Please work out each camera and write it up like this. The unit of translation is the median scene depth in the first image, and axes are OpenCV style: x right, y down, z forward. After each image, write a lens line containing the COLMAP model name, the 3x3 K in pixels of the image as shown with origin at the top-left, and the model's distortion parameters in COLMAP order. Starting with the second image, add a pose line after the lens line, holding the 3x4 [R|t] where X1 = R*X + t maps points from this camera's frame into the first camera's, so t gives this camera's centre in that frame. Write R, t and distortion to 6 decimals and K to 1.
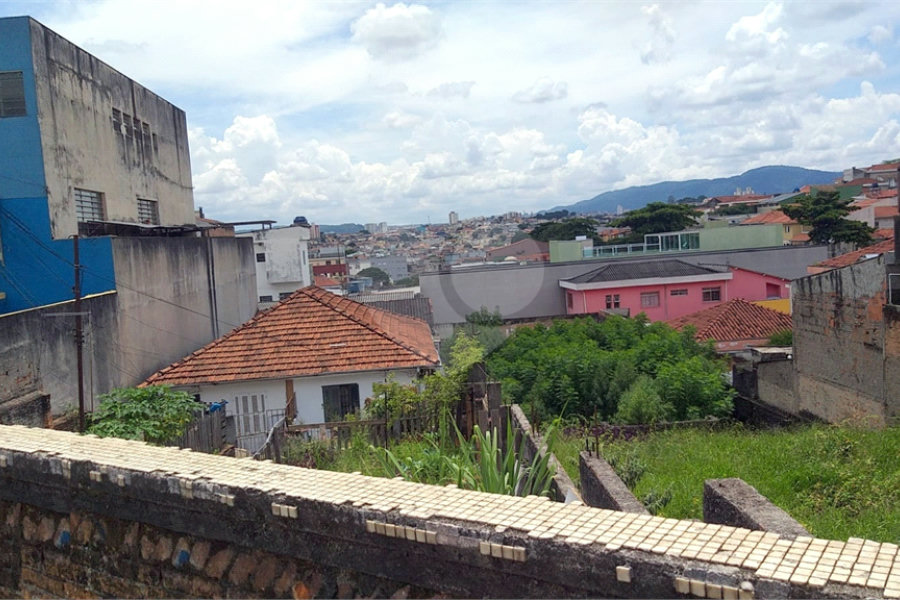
lens RADIAL K [[823.5, 0, 450.0], [0, 823.5, 300.0], [0, 0, 1]] dist [0.100875, -0.212554]
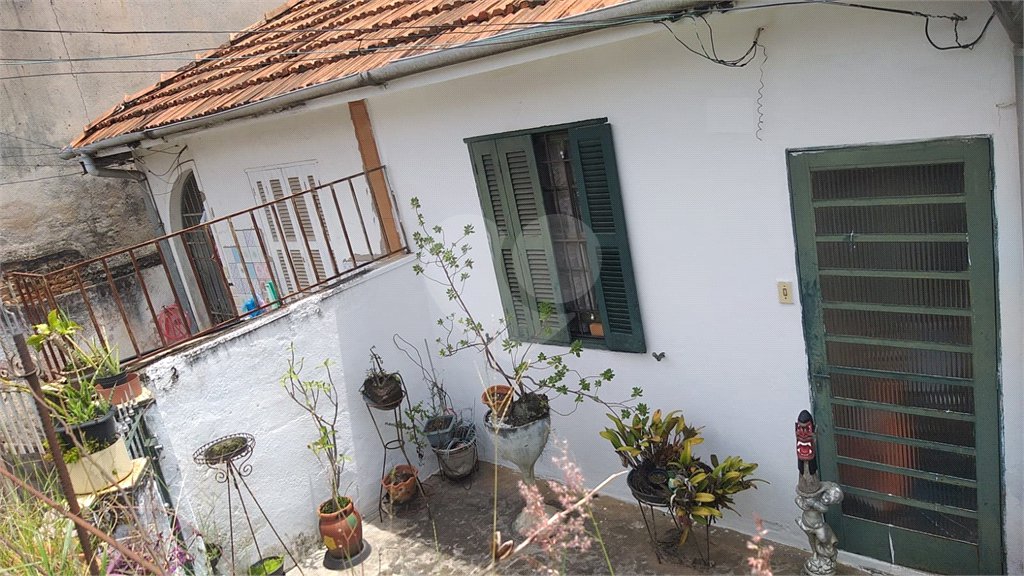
lens RADIAL K [[781.7, 0, 512.0], [0, 781.7, 288.0], [0, 0, 1]] dist [0.070356, -0.169573]
pose [[0.684793, 0.119753, -0.718831, -0.005335], [0.099539, 0.961790, 0.255054, 0.083856], [0.721907, -0.246210, 0.646707, 0.799966]]
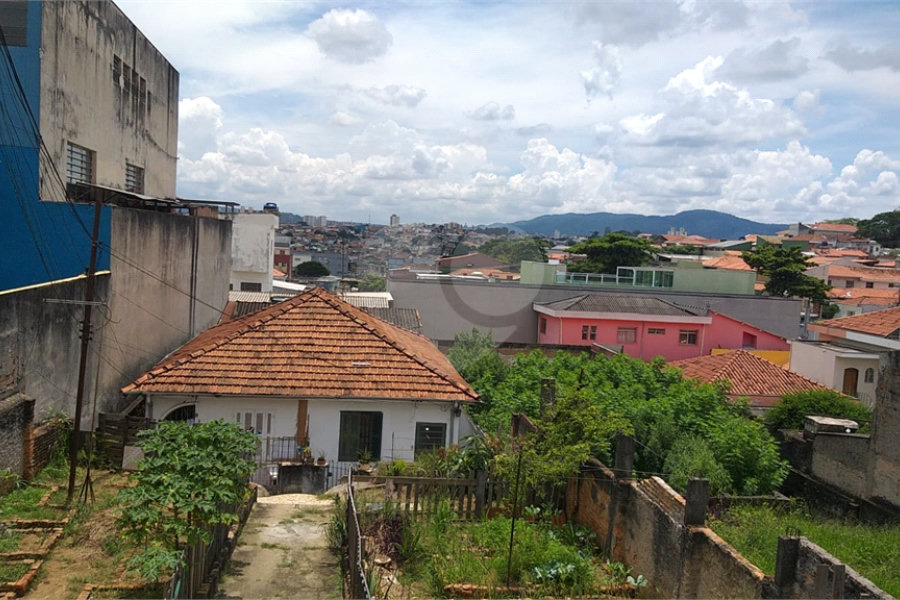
lens RADIAL K [[823.5, 0, 450.0], [0, 823.5, 300.0], [0, 0, 1]] dist [0.100875, -0.212554]
pose [[0.989332, 0.118937, 0.084119, -0.117334], [-0.118283, 0.992898, -0.012734, -0.010623], [-0.085037, 0.002648, 0.996374, 0.128734]]
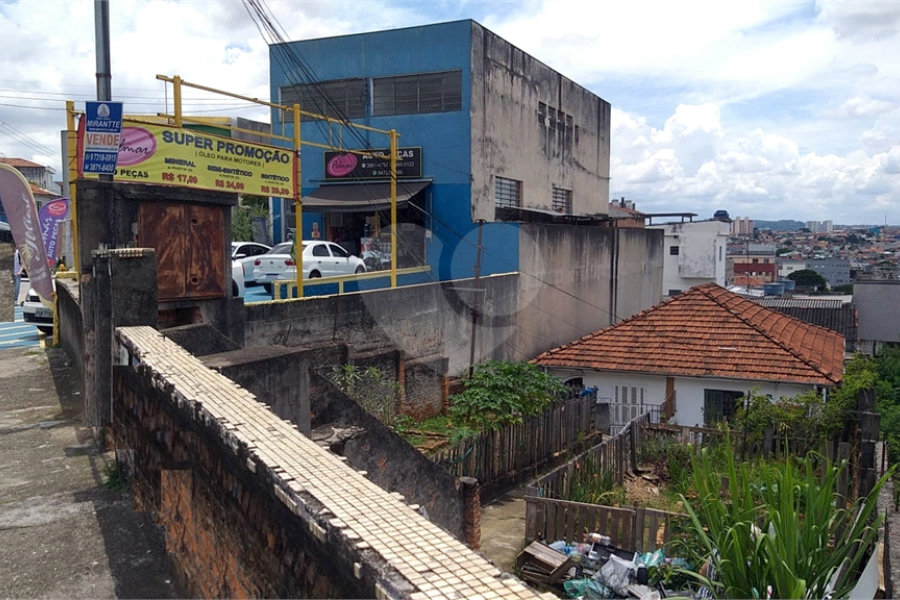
lens RADIAL K [[828.6, 0, 446.3], [0, 828.6, 308.8], [0, 0, 1]] dist [0.098544, -0.226314]
pose [[0.872699, 0.105212, -0.476788, 0.033144], [-0.095306, 0.994431, 0.044994, -0.002926], [0.478867, 0.006175, 0.877866, 0.004075]]
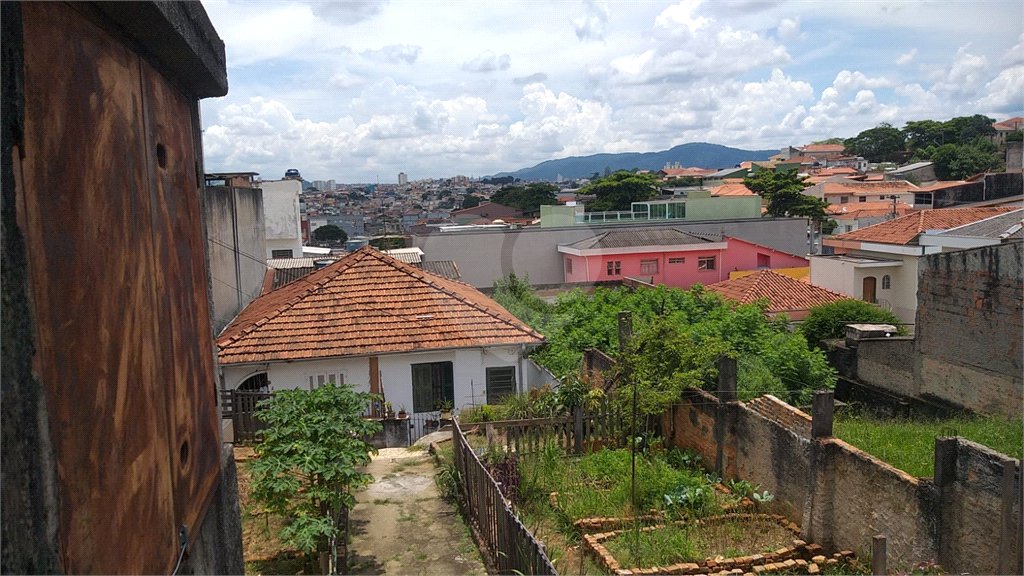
lens RADIAL K [[790.2, 0, 512.0], [0, 790.2, 288.0], [0, 0, 1]] dist [0.102713, -0.193730]
pose [[0.989044, 0.020407, 0.146206, -0.158224], [-0.025459, 0.999139, 0.032770, -0.004978], [-0.145411, -0.036134, 0.988711, 0.151371]]
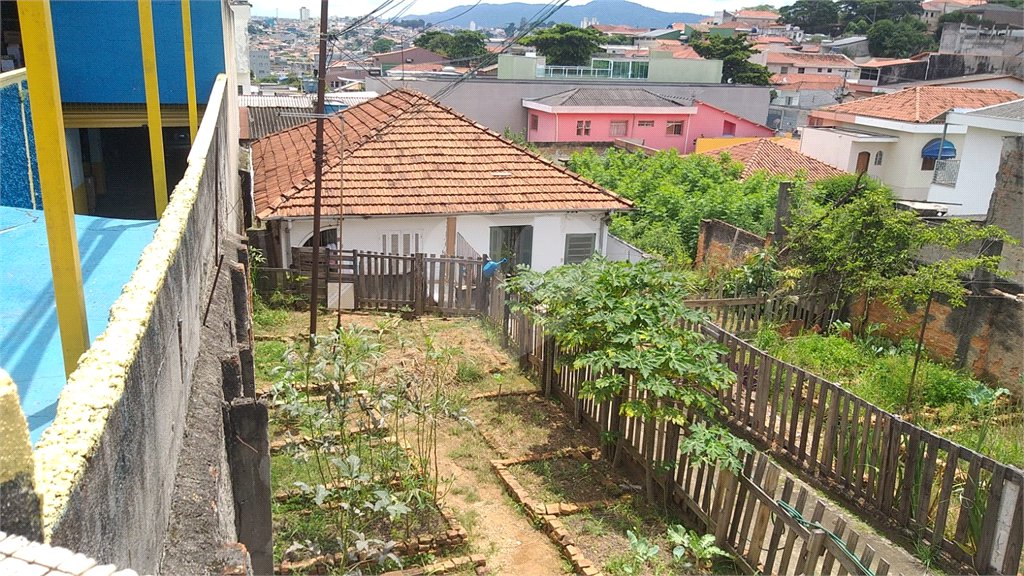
lens RADIAL K [[792.5, 0, 512.0], [0, 792.5, 288.0], [0, 0, 1]] dist [0.085776, -0.163388]
pose [[0.962717, 0.027292, 0.269129, -0.307609], [-0.084621, 0.975350, 0.203794, 0.005241], [-0.256933, -0.218970, 0.941296, 0.245840]]
